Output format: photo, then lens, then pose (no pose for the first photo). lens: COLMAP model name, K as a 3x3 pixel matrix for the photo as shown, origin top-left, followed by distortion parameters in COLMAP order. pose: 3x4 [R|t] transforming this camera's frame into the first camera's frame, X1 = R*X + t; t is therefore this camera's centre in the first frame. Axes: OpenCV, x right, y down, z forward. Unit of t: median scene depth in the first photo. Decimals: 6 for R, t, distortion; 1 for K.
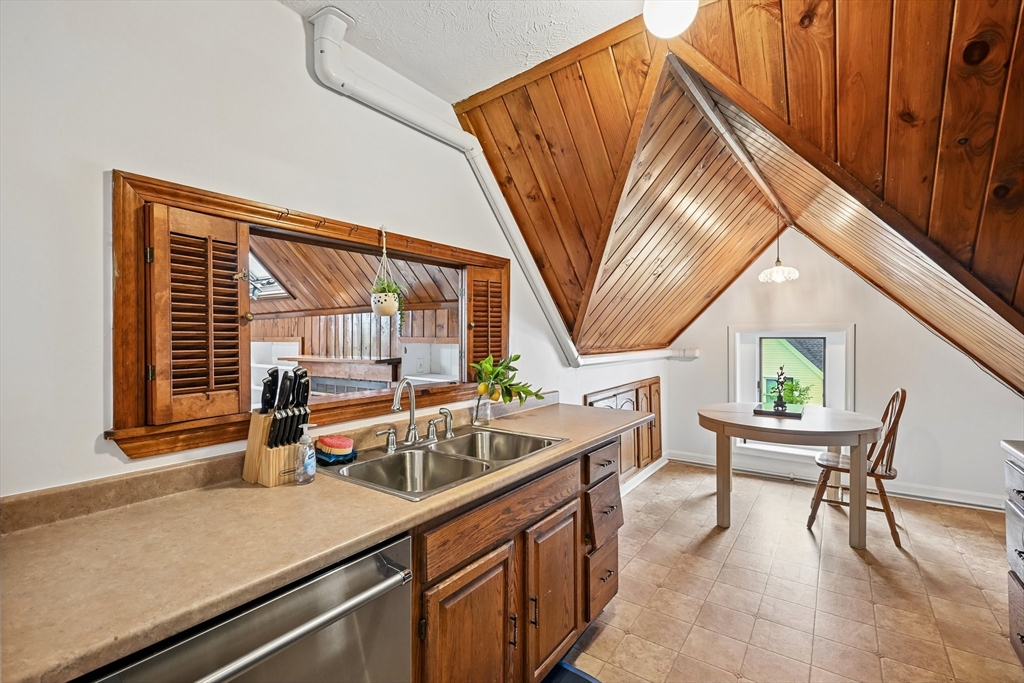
lens RADIAL K [[458.3, 0, 512.6], [0, 458.3, 342.8], [0, 0, 1]] dist [0.003155, -0.001065]
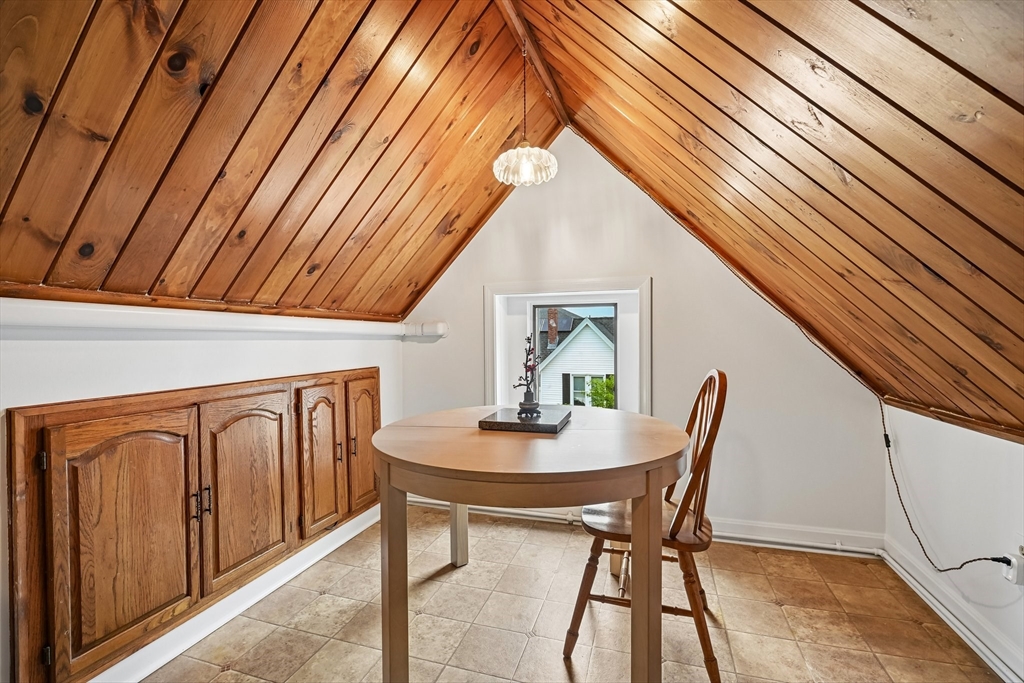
lens RADIAL K [[458.3, 0, 511.3], [0, 458.3, 345.8], [0, 0, 1]] dist [0.003155, -0.001065]
pose [[0.951083, -0.005212, 0.308891, 0.414995], [0.005090, 0.999986, 0.001203, 0.062787], [-0.308893, 0.000428, 0.951097, 0.518138]]
